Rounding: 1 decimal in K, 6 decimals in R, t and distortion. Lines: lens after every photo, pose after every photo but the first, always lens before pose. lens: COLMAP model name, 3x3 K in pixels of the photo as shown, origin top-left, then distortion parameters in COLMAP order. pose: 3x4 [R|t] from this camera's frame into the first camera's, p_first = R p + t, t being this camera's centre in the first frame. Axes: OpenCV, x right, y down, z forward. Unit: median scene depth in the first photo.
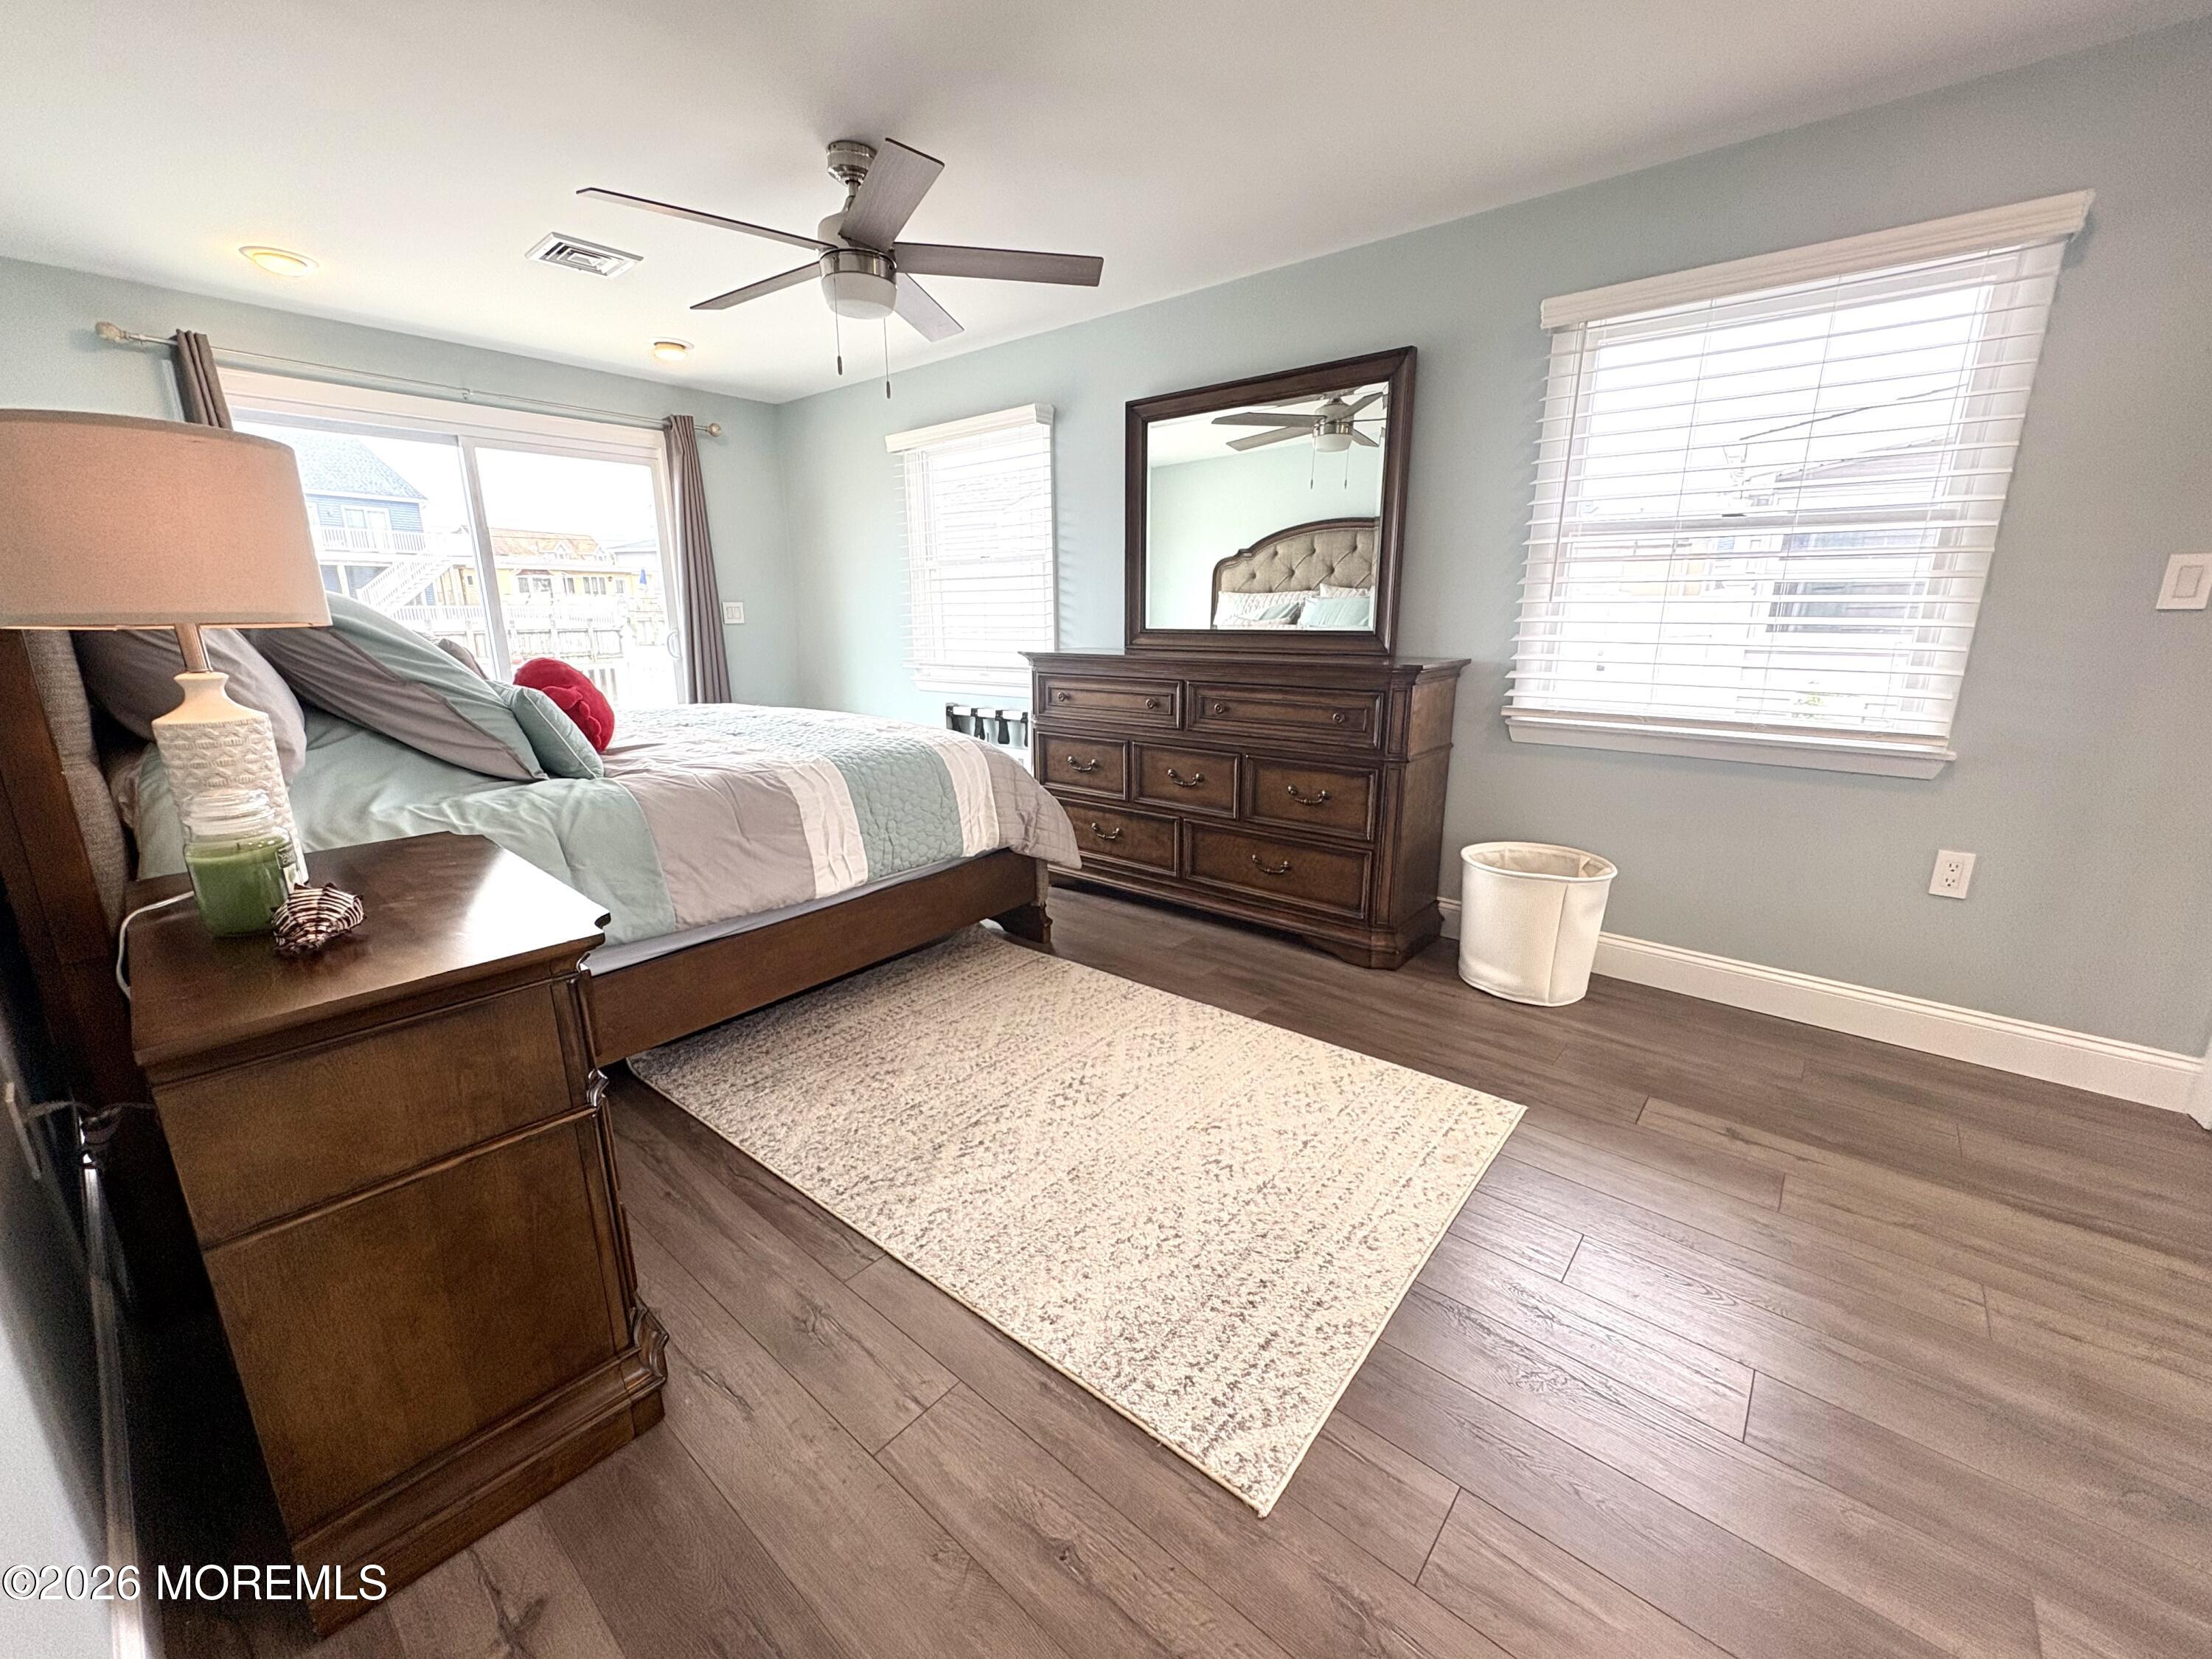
lens RADIAL K [[881.3, 0, 1099.2], [0, 881.3, 833.5], [0, 0, 1]] dist [0.001075, 0.000046]
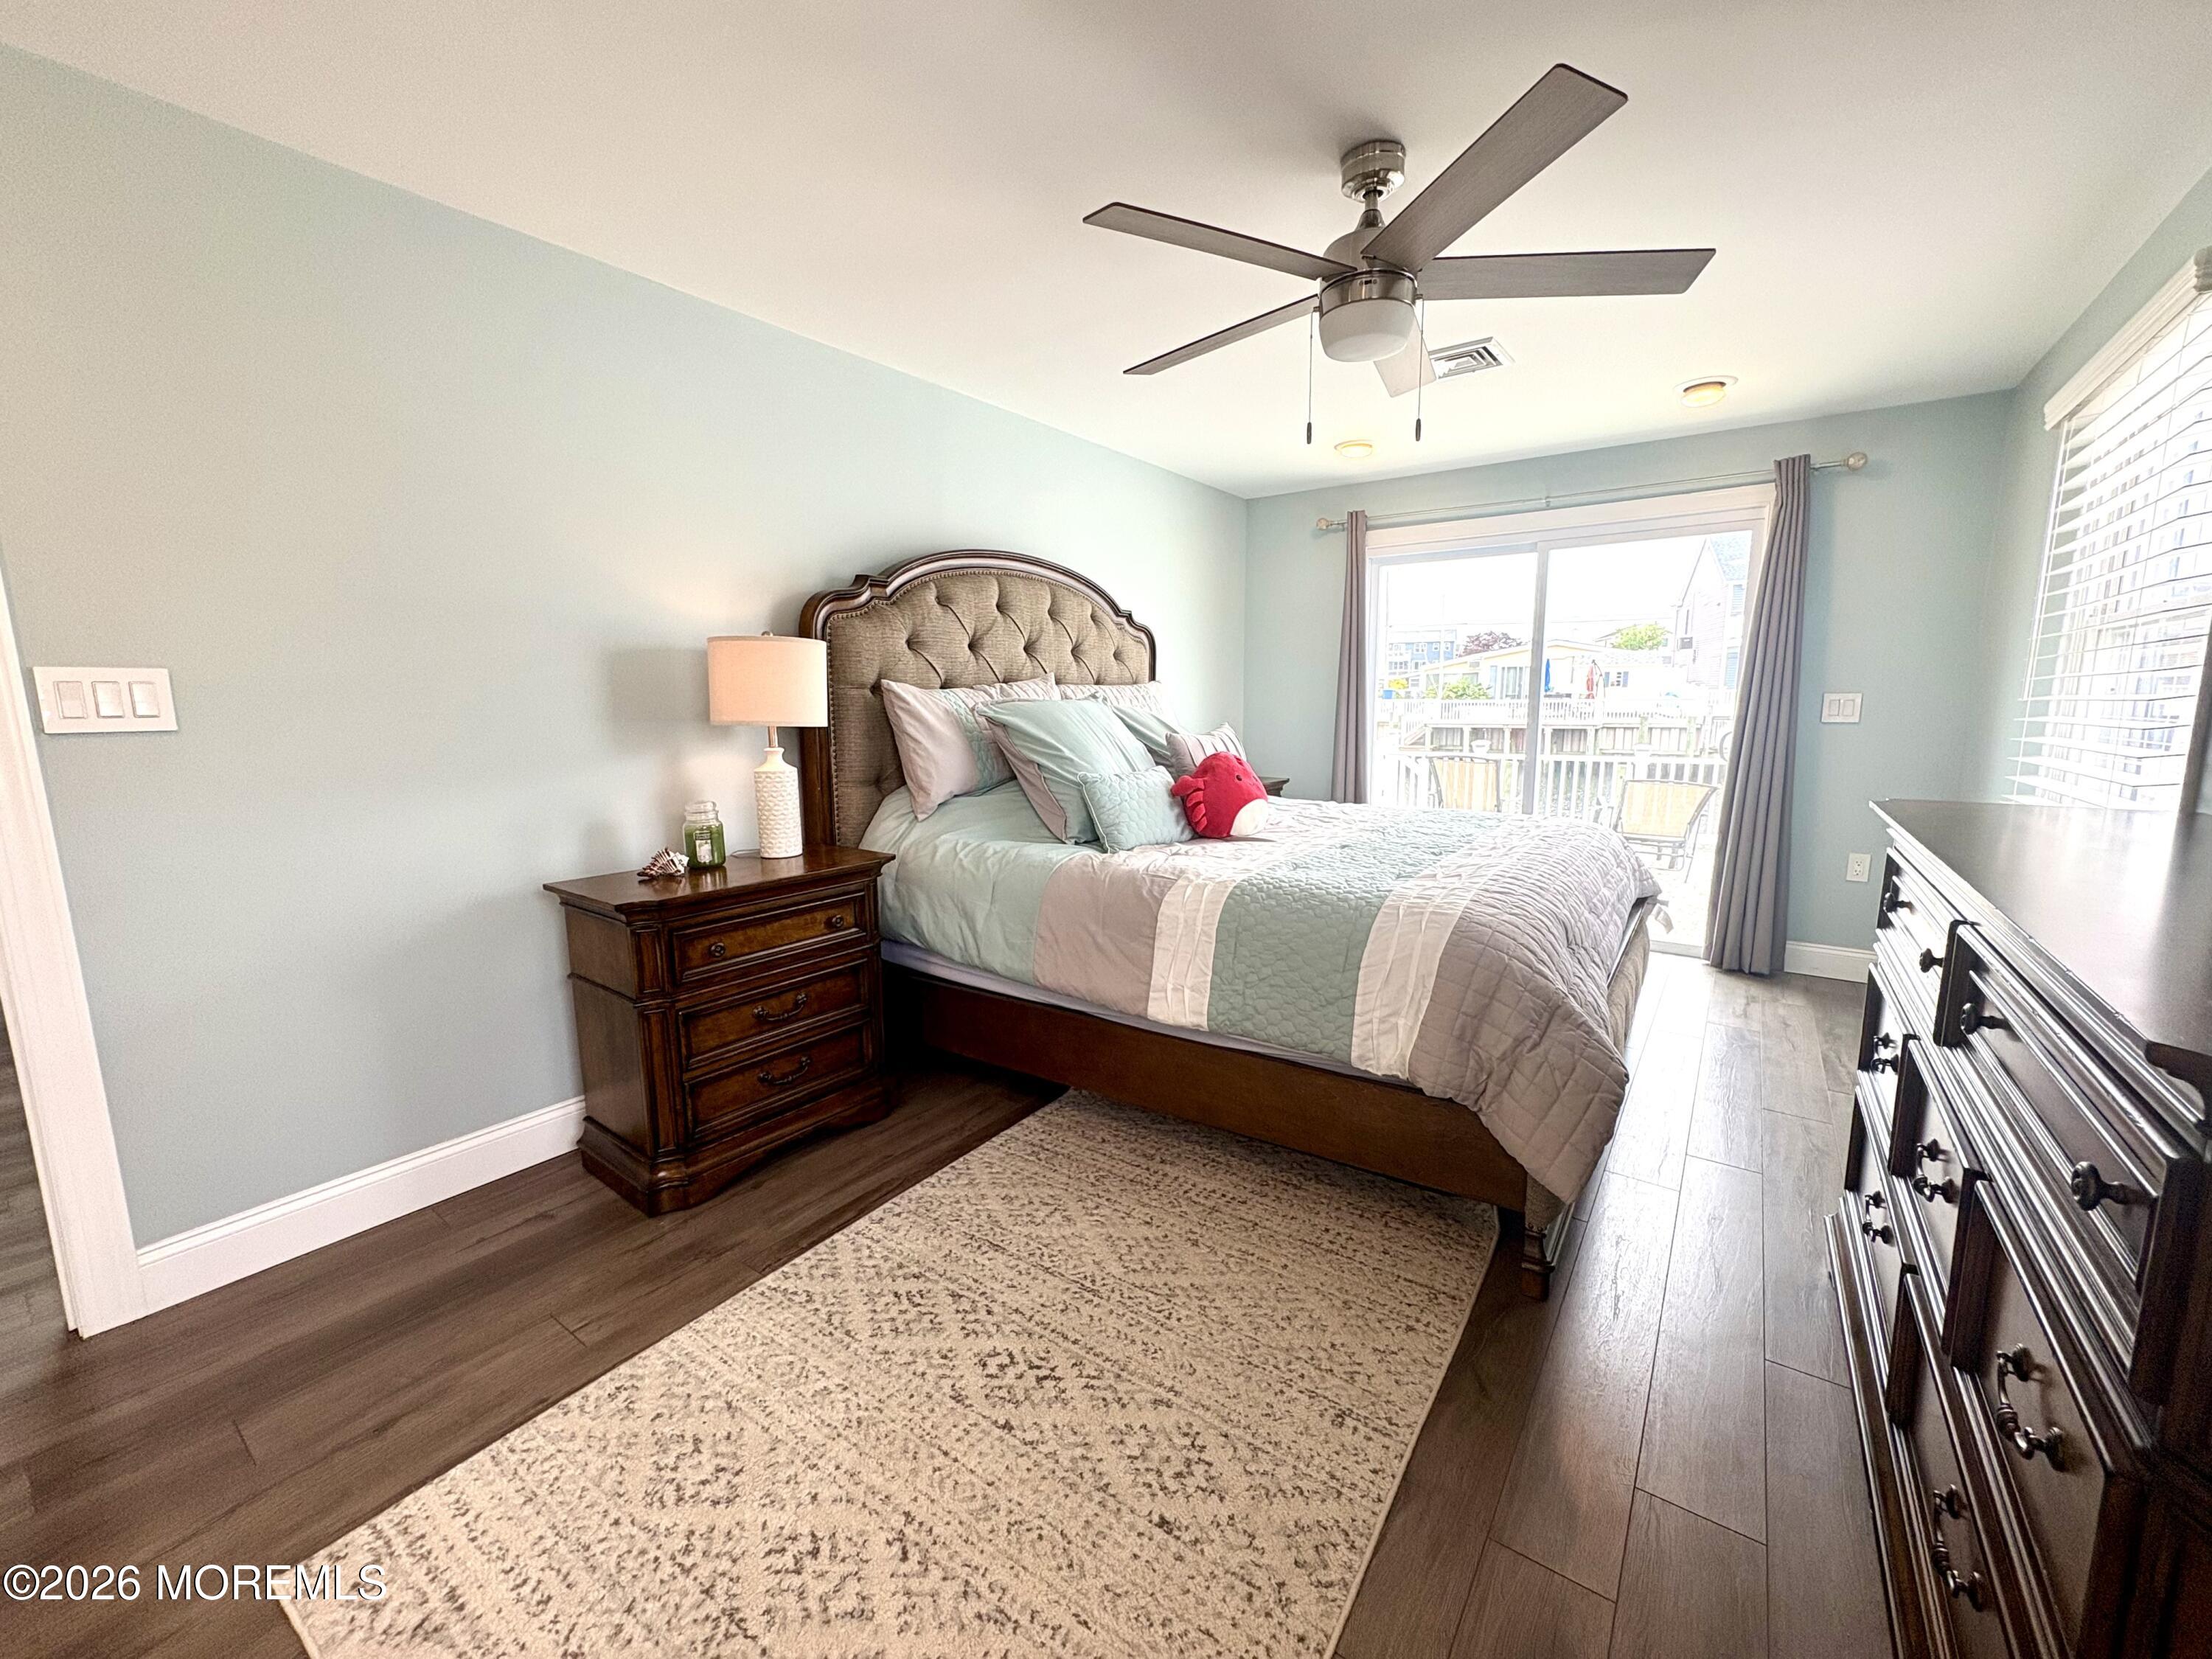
lens RADIAL K [[881.3, 0, 1097.2], [0, 881.3, 829.7], [0, 0, 1]] dist [0.001075, 0.000046]
pose [[0.078609, 0.151613, -0.985309, 0.588053], [-0.241558, 0.961811, 0.128726, -0.233672], [0.967197, 0.227890, 0.112231, 0.820956]]
